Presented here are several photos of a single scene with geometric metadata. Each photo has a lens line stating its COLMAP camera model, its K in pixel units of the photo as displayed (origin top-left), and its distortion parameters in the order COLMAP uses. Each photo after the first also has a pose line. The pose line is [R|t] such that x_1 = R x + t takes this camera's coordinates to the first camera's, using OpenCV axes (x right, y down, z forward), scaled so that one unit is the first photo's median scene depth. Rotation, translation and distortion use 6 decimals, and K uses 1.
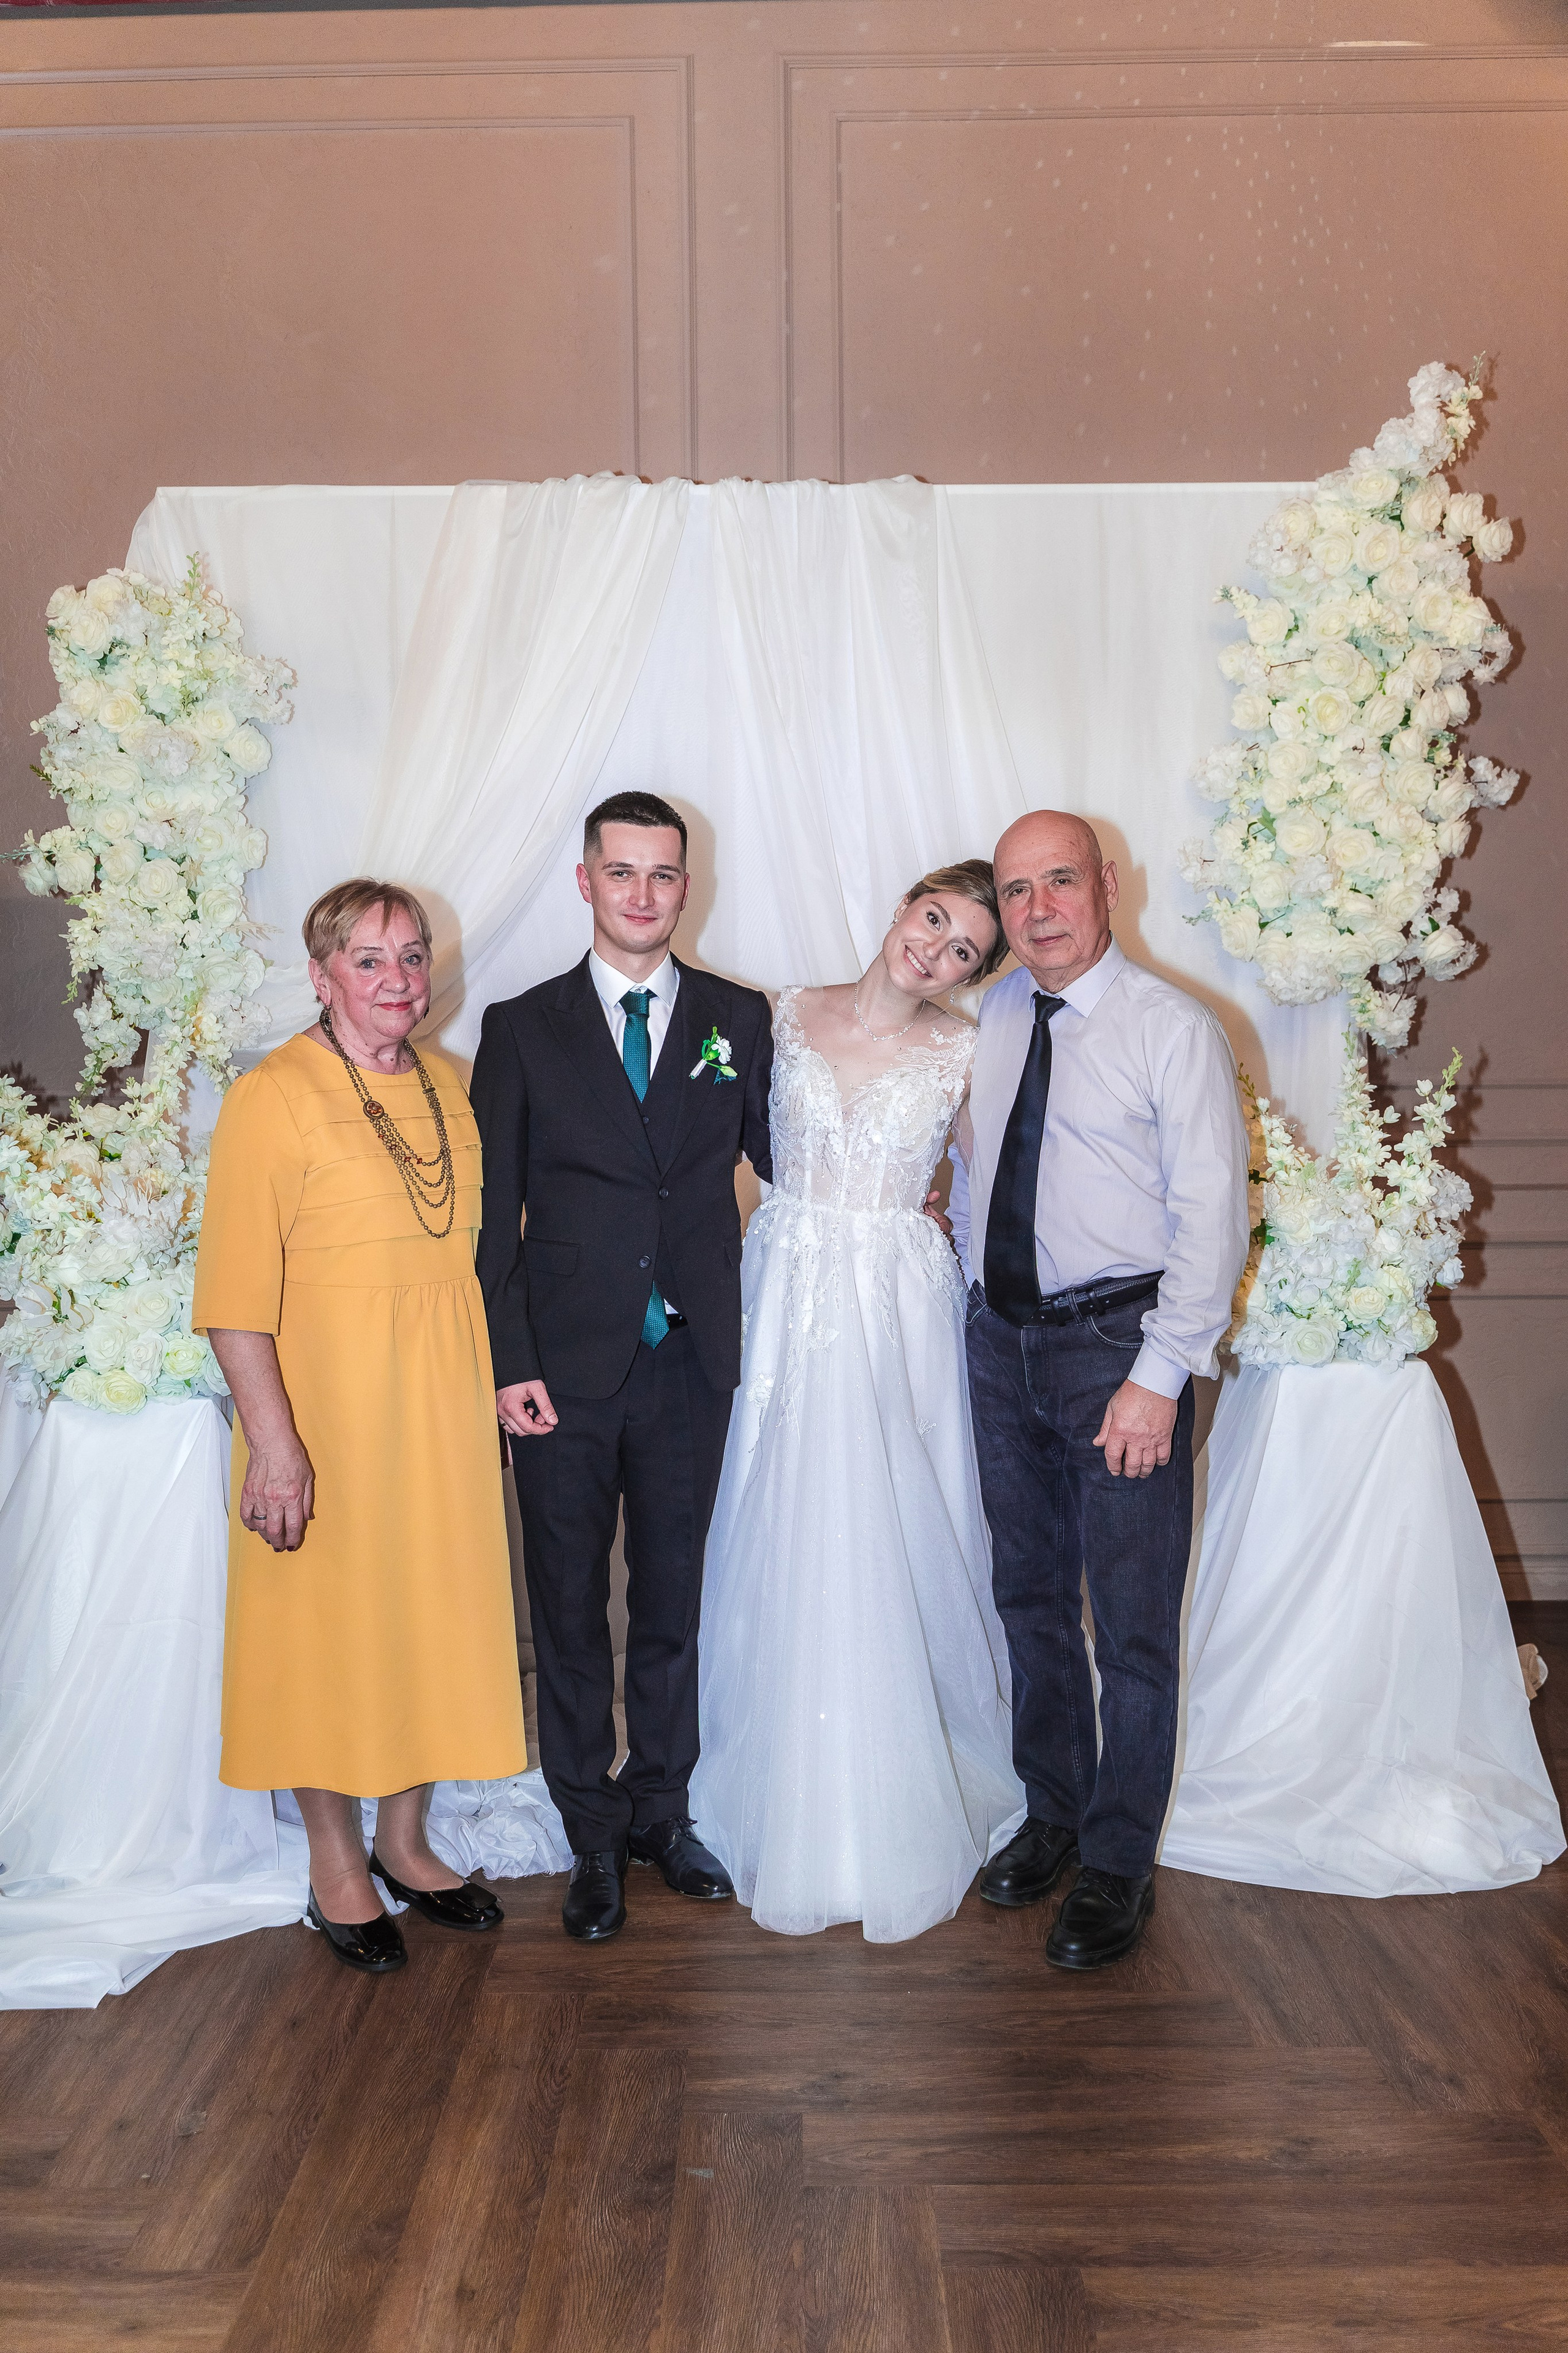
lens RADIAL K [[1829.2, 0, 768.6], [0, 1829.2, 1179.9], [0, 0, 1]] dist [-0.009467, 0.003560]
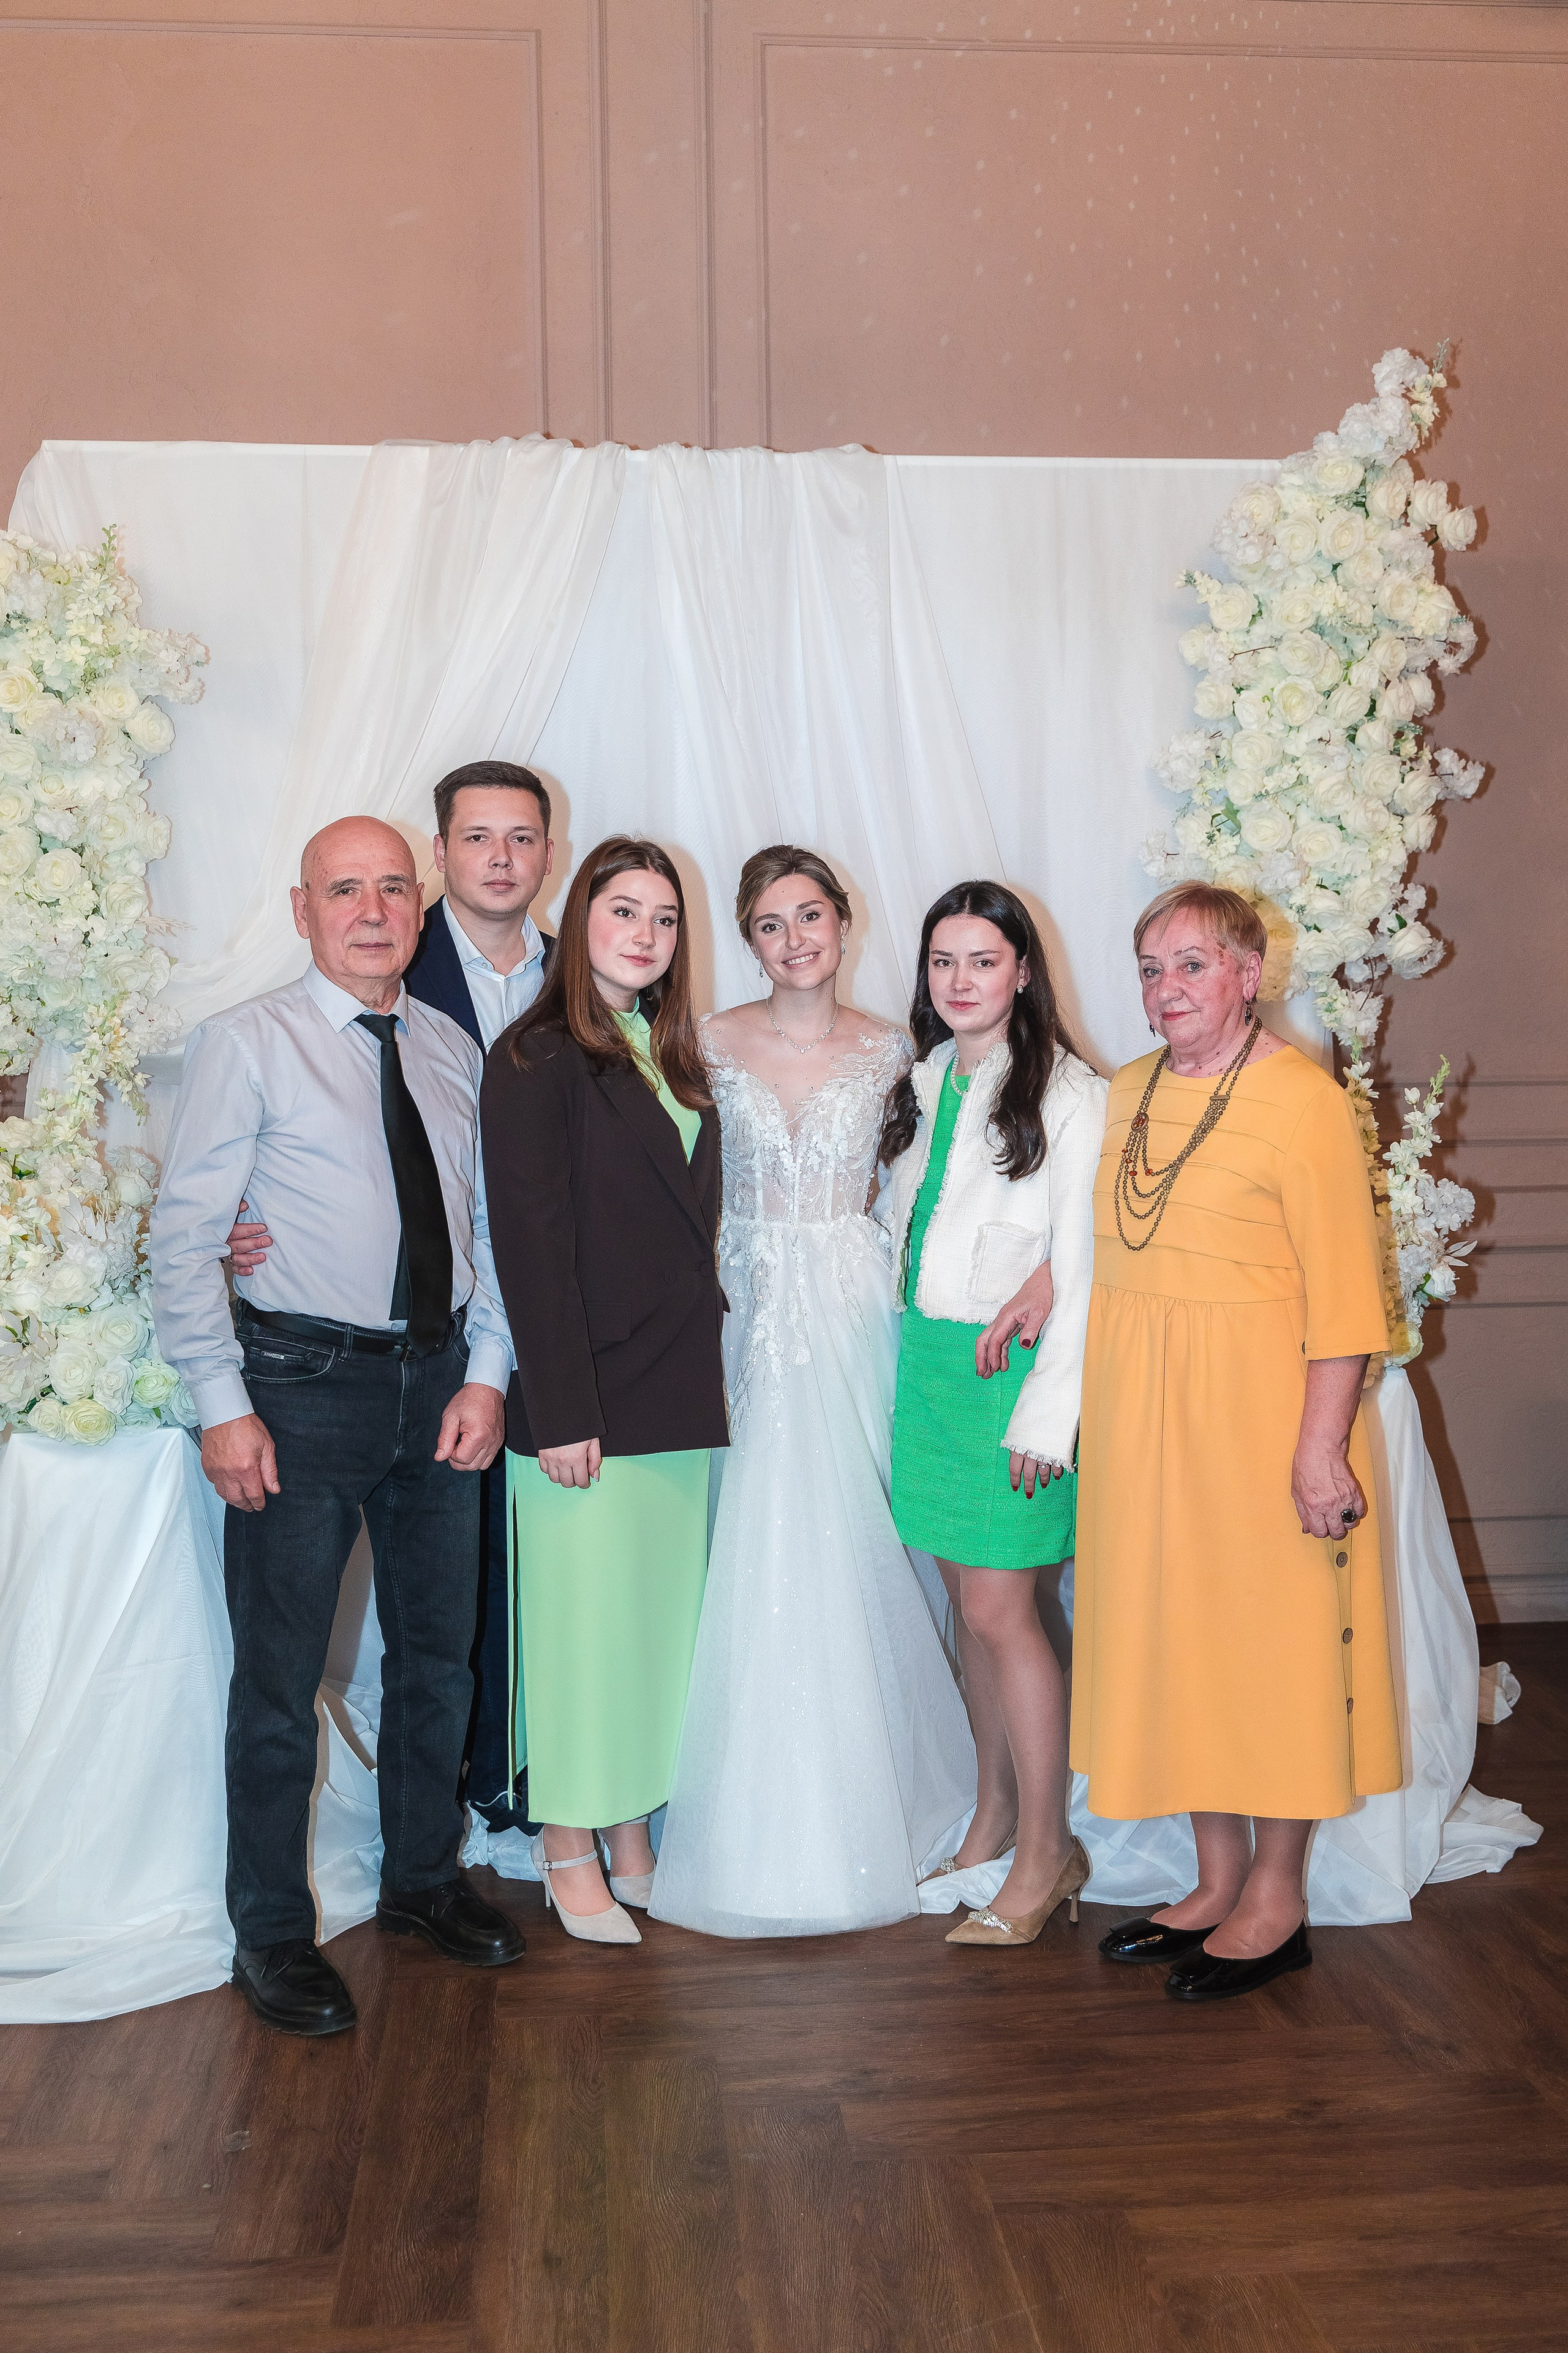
lens RADIAL K [[2260.6, 0, 763.7], [0, 2260.6, 1180.0], [0, 0, 1]] dist [-0.007322, 0.000000]
pose [[0.995707, -0.009338, 0.092091, -0.085638], [0.009326, 0.999956, 0.000558, -0.006381], [-0.092092, 0.000304, 0.995750, -0.165549]]
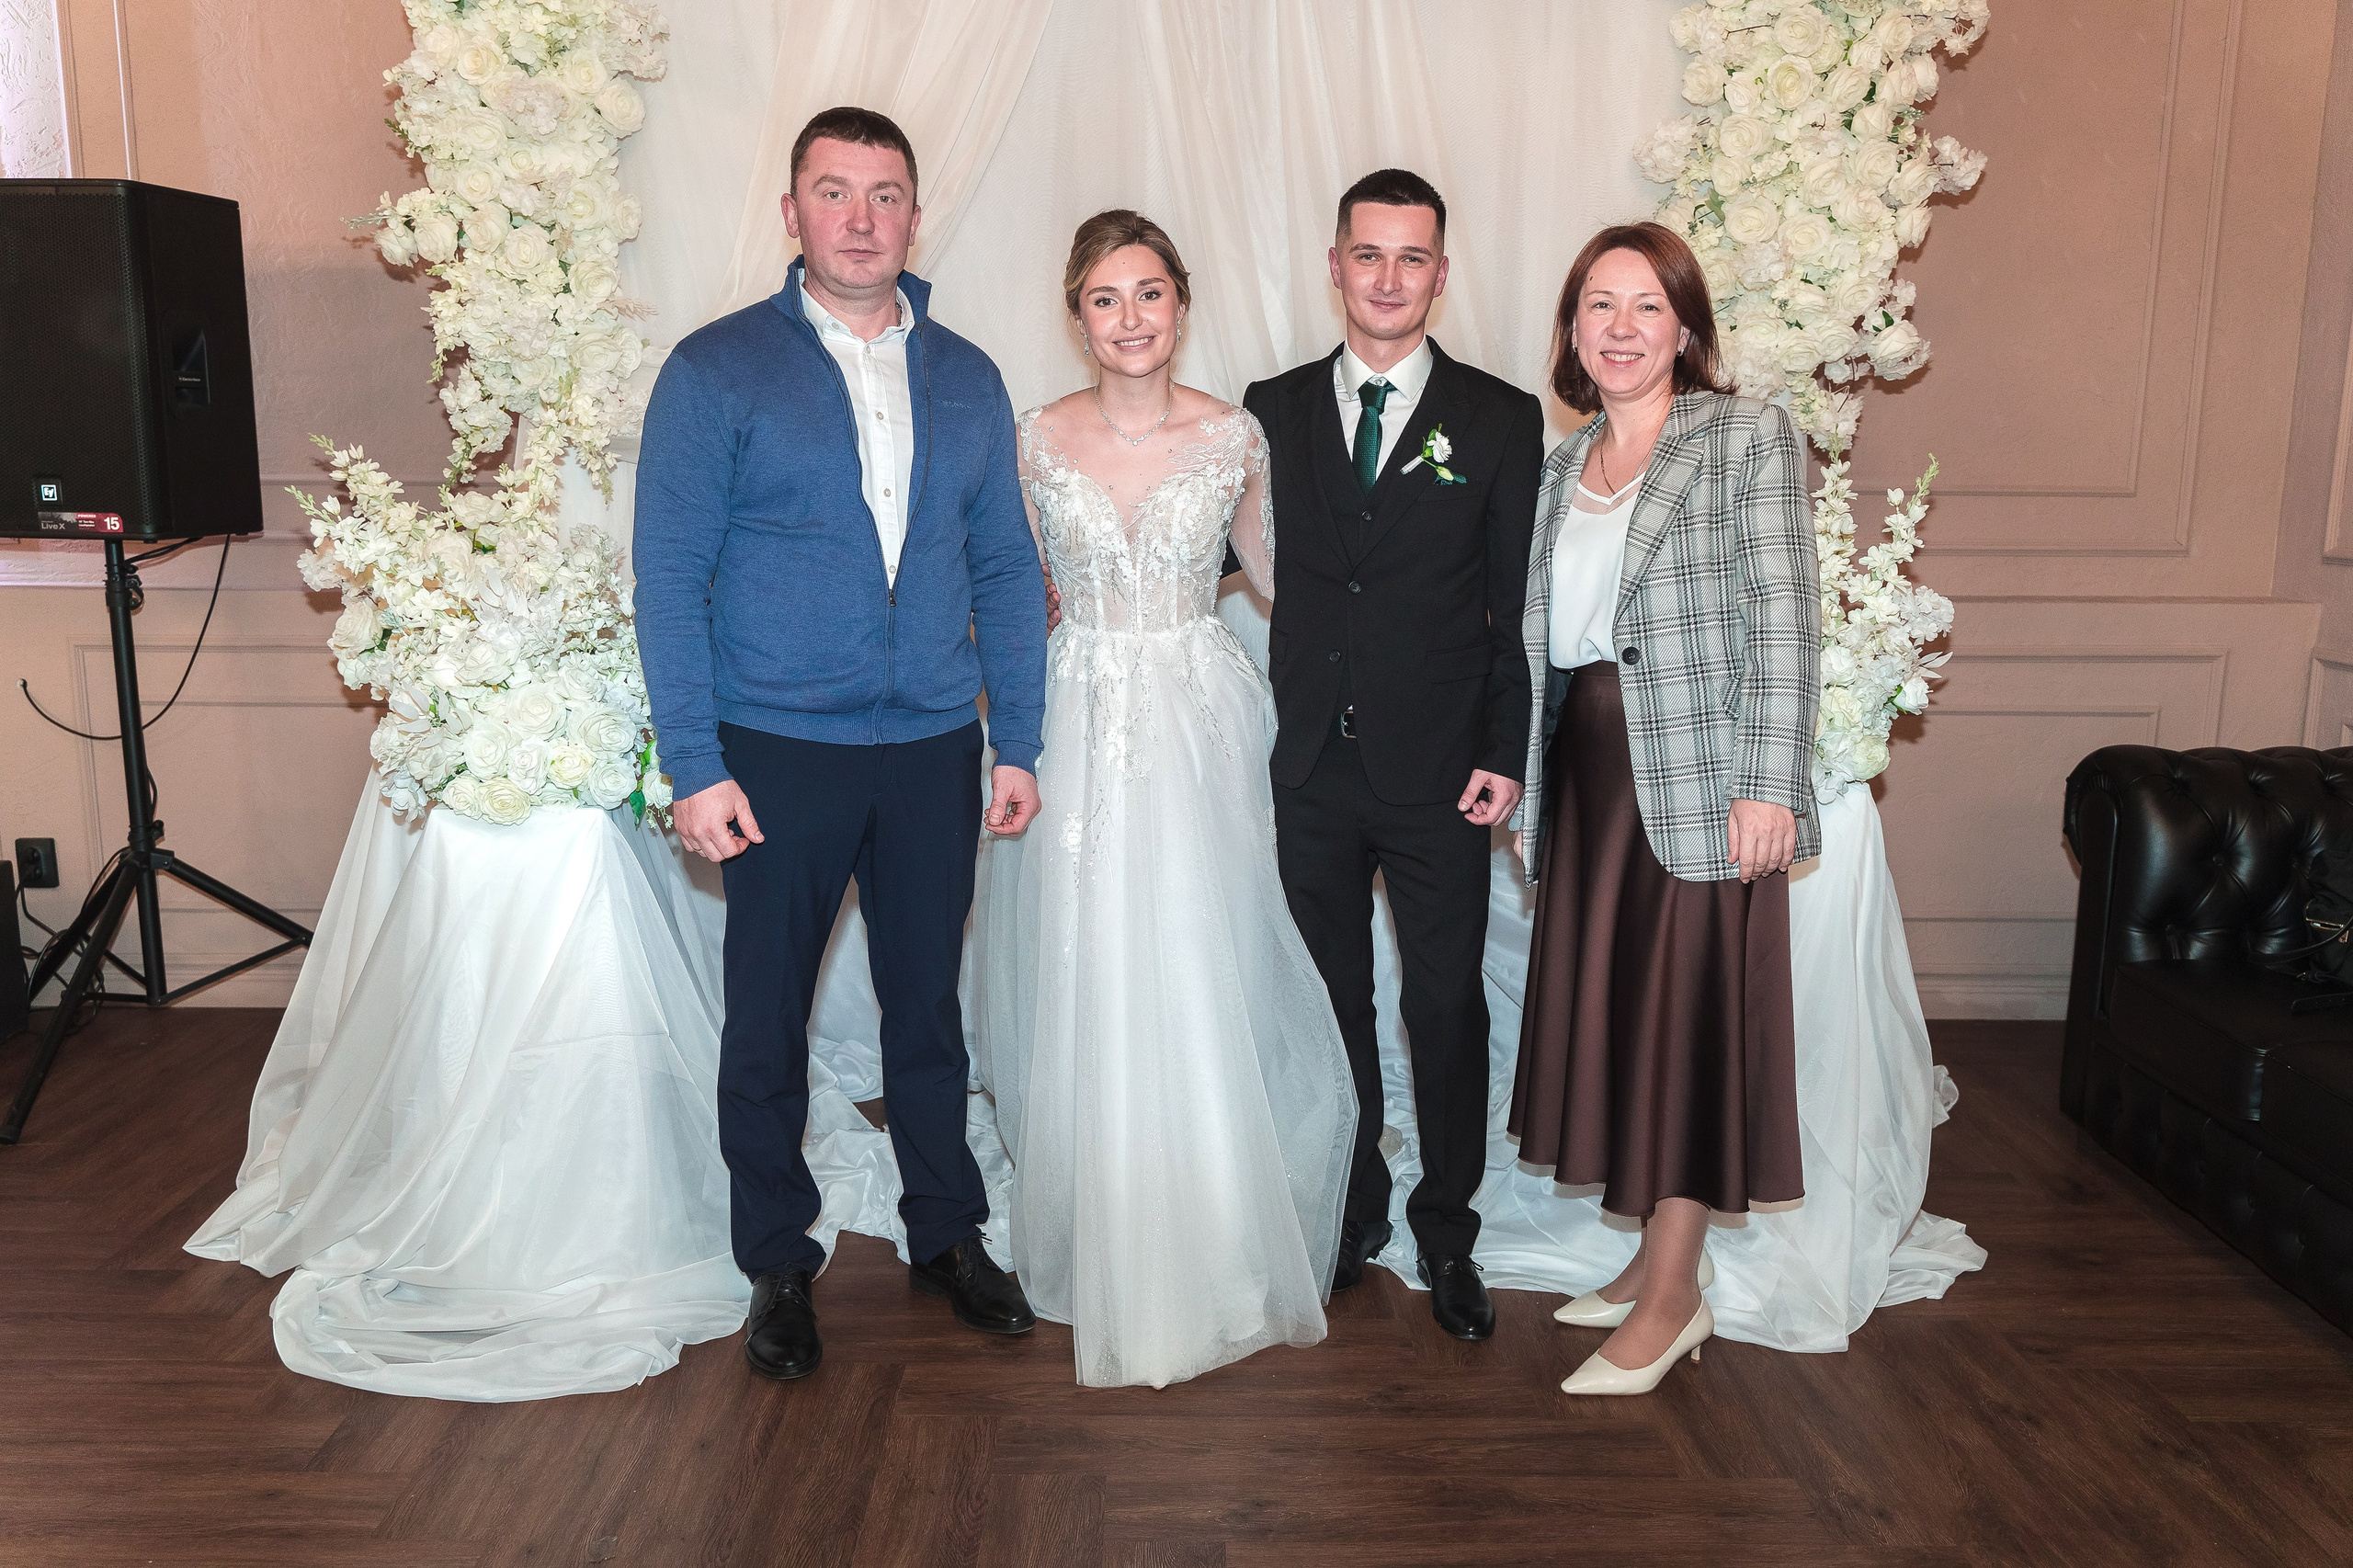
lens RADIAL K [[1829.3, 0, 1155.1], [0, 1829.3, 776.8], [0, 0, 1]] dist [-0.009467, 0.003560]
pose [[0.999836, 0.012075, 0.013508, -0.023690], [-0.013499, 0.993747, 0.110839, -0.004667], [-0.012085, -0.111003, 0.993747, 0.042930]]
